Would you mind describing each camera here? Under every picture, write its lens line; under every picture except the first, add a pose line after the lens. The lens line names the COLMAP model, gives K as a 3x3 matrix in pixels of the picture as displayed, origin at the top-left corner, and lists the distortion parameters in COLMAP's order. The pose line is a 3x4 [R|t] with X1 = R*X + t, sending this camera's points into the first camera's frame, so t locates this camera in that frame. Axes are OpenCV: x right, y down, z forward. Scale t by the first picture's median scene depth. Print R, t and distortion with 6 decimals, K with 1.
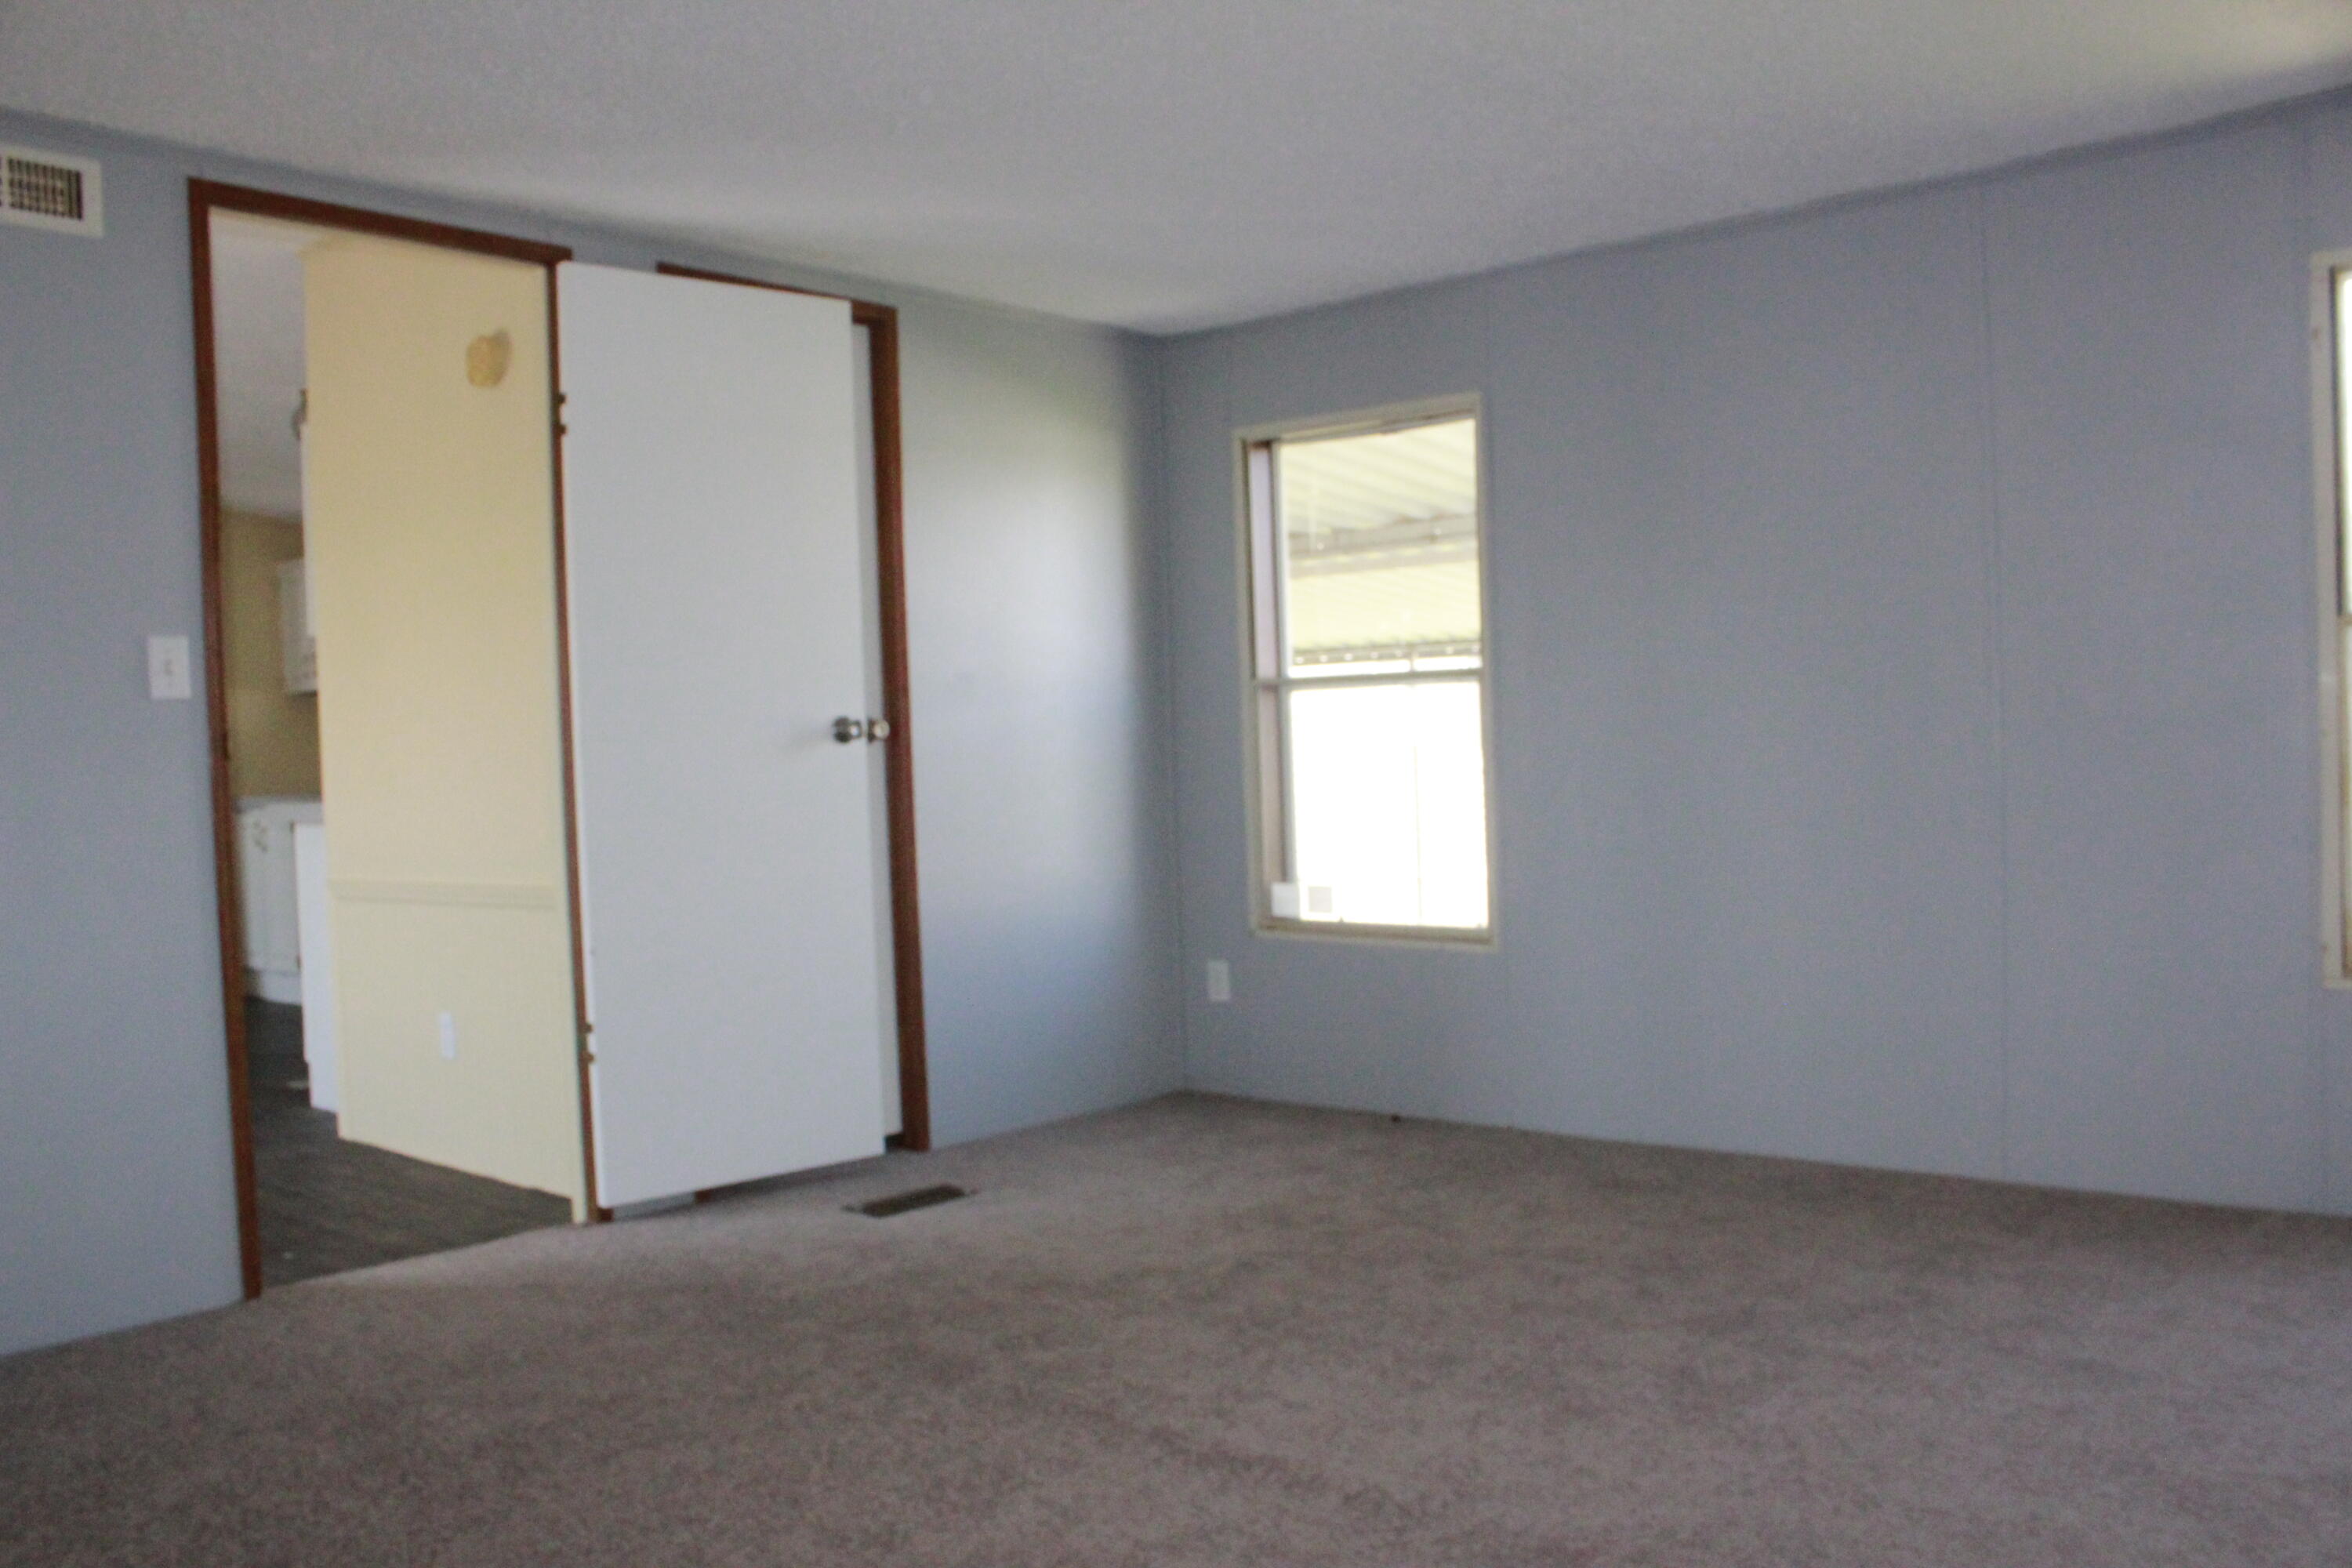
lens RADIAL K [[1979.6, 0, 1167.1], [0, 1979.6, 815.1], [0, 0, 1]] dist [-0.168884, 0.166844]
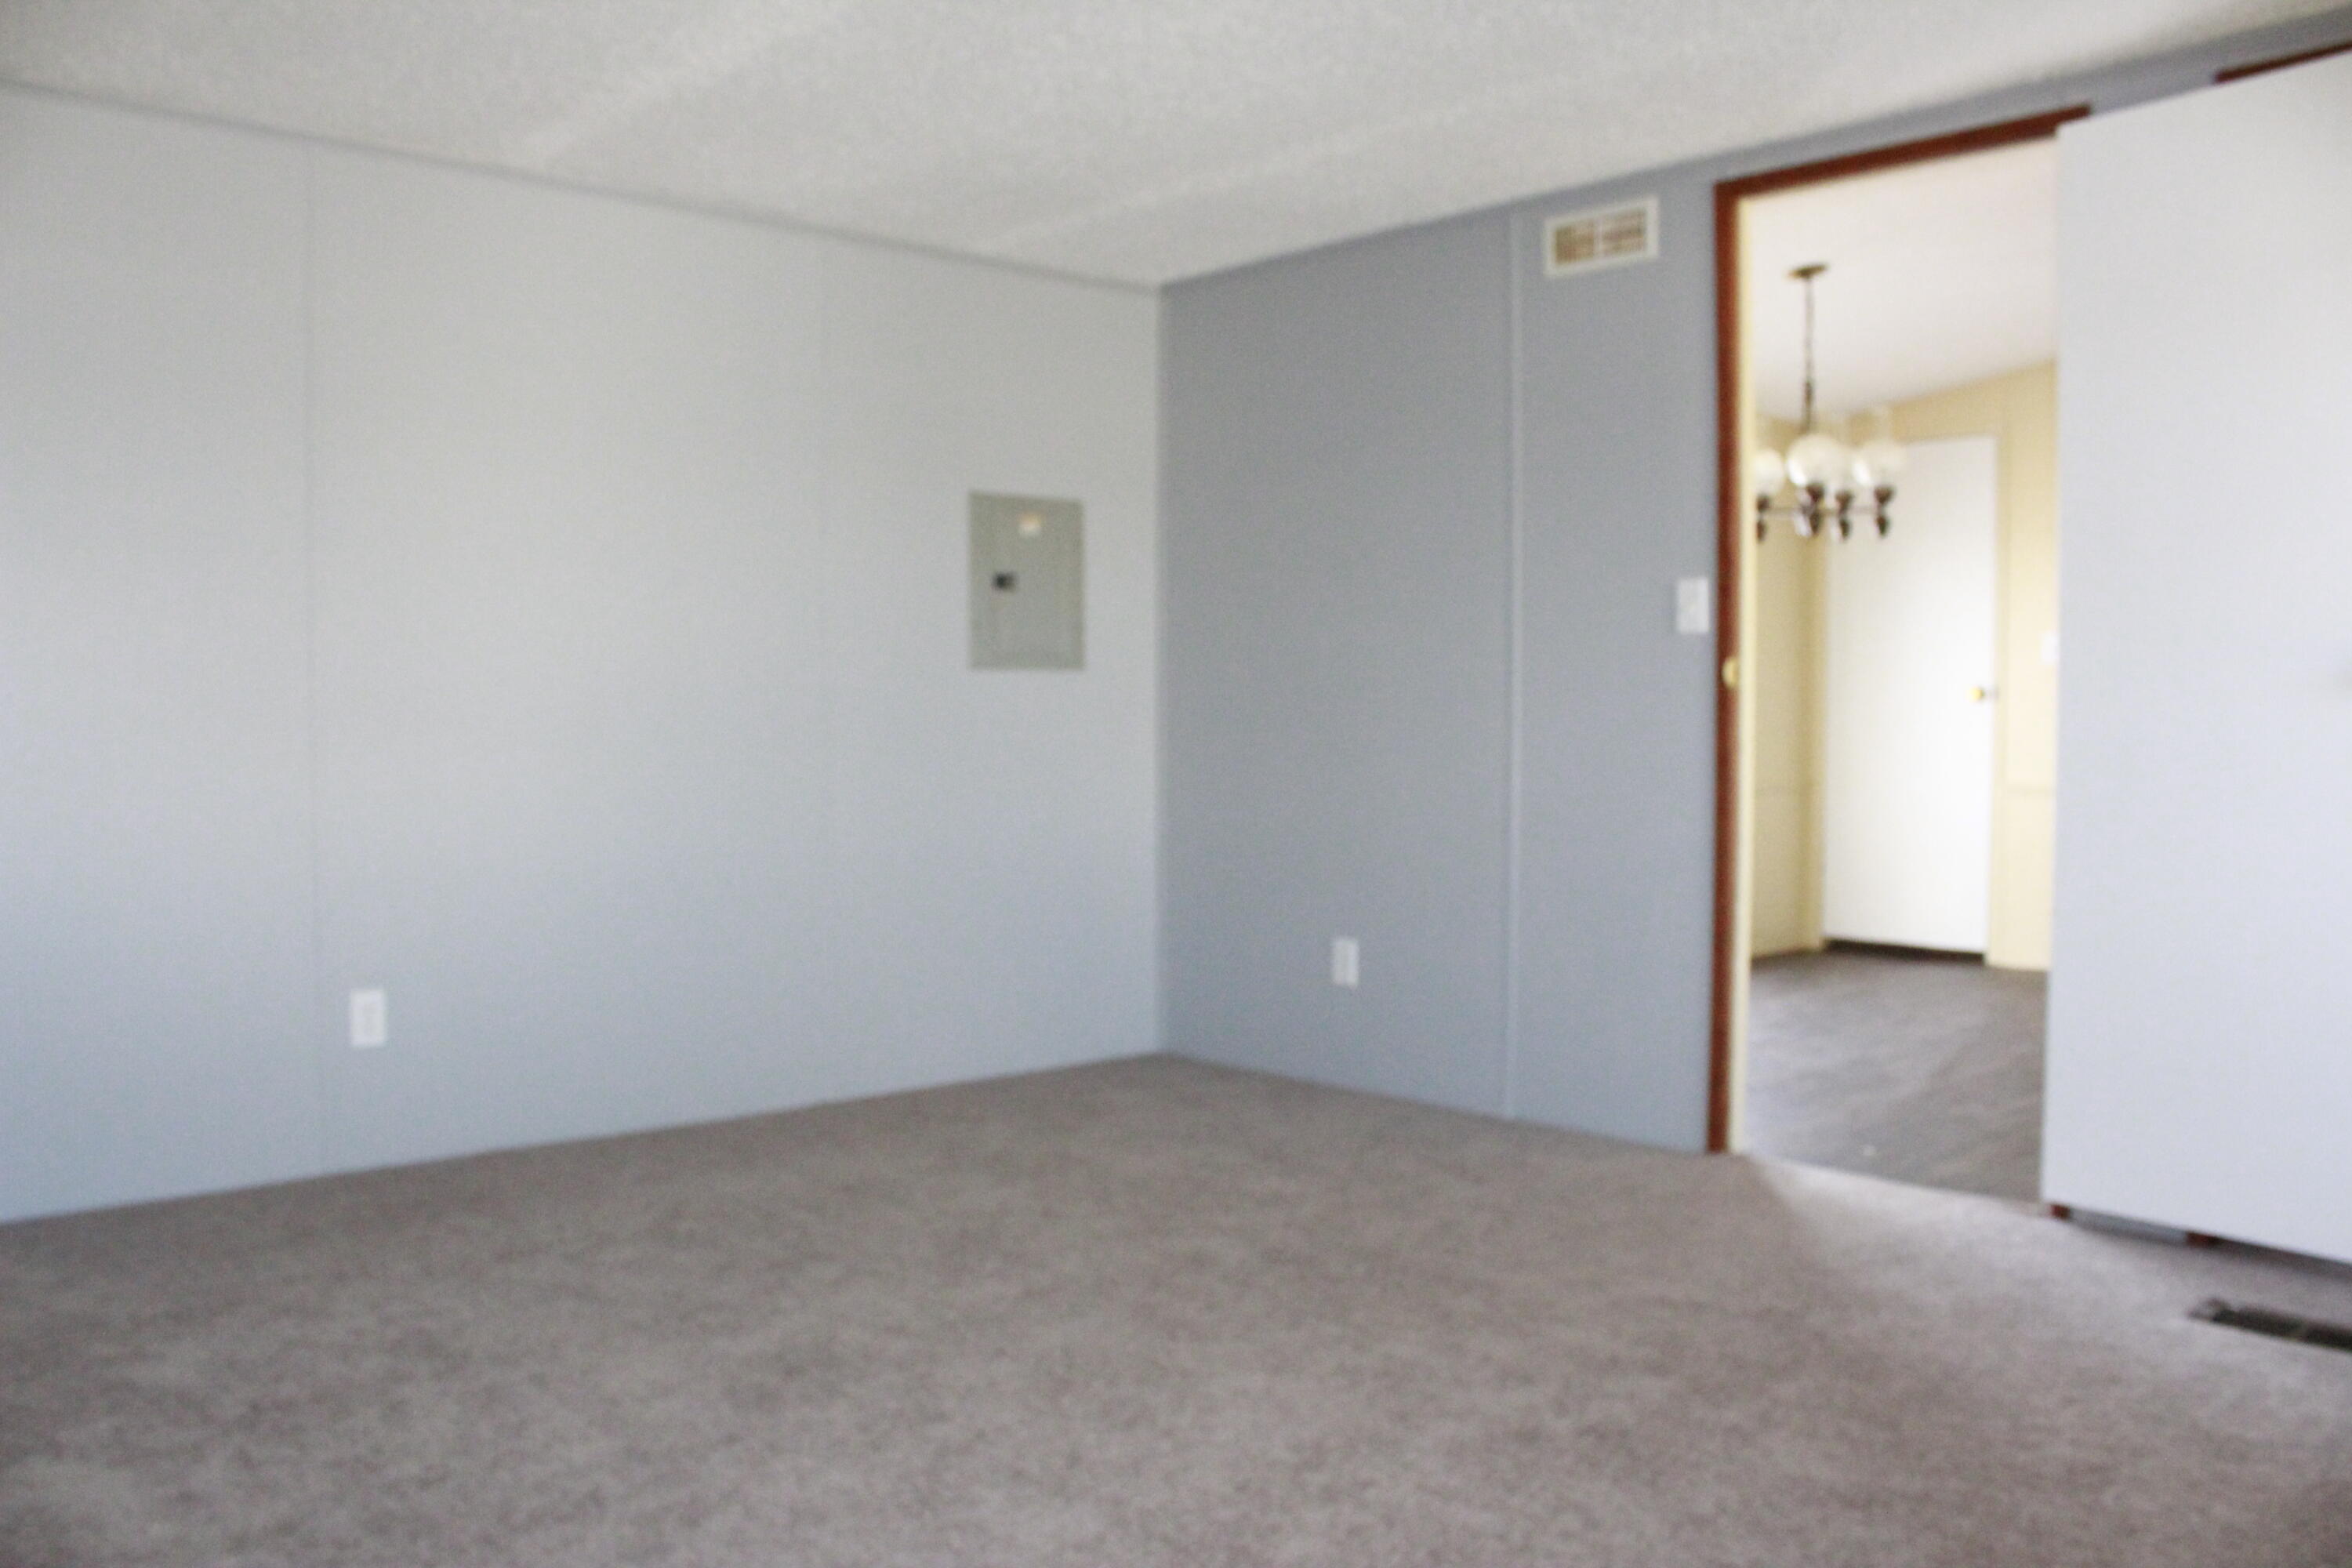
lens RADIAL K [[1979.6, 0, 1167.1], [0, 1979.6, 815.1], [0, 0, 1]] dist [-0.168884, 0.166844]
pose [[-0.132912, 0.080684, -0.987838, 0.725296], [-0.028874, 0.995943, 0.085231, -0.042197], [0.990707, 0.039851, -0.130044, 0.841854]]
